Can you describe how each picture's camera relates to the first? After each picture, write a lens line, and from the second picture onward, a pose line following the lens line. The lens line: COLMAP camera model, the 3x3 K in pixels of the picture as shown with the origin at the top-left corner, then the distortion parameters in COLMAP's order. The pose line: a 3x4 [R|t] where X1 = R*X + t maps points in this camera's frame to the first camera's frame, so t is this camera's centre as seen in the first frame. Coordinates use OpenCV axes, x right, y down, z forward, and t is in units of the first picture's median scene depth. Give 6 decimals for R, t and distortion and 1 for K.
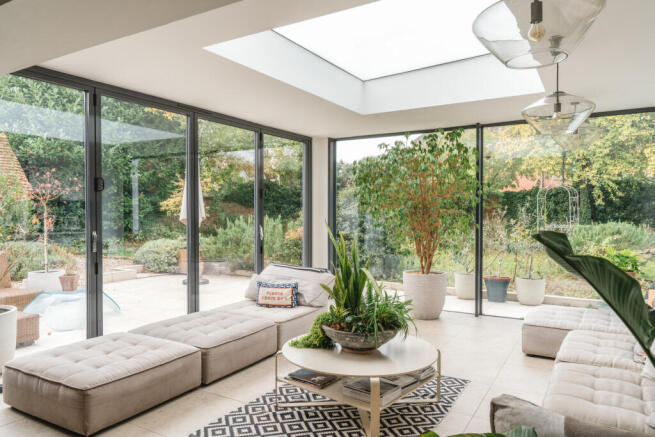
lens RADIAL K [[455.7, 0, 327.1], [0, 455.7, 217.4], [0, 0, 1]] dist [-0.003662, 0.000549]
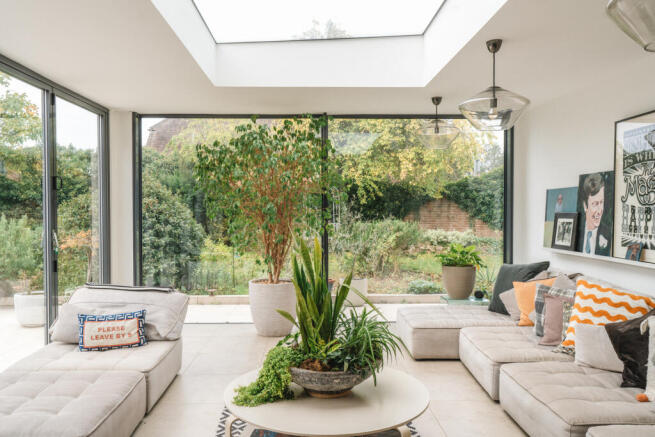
lens RADIAL K [[495.3, 0, 327.4], [0, 495.3, 218.4], [0, 0, 1]] dist [0.003274, 0.000150]
pose [[0.841680, -0.008116, 0.539916, -0.222035], [0.005787, 0.999965, 0.006010, -0.002107], [-0.539946, -0.001934, 0.841698, 0.180152]]
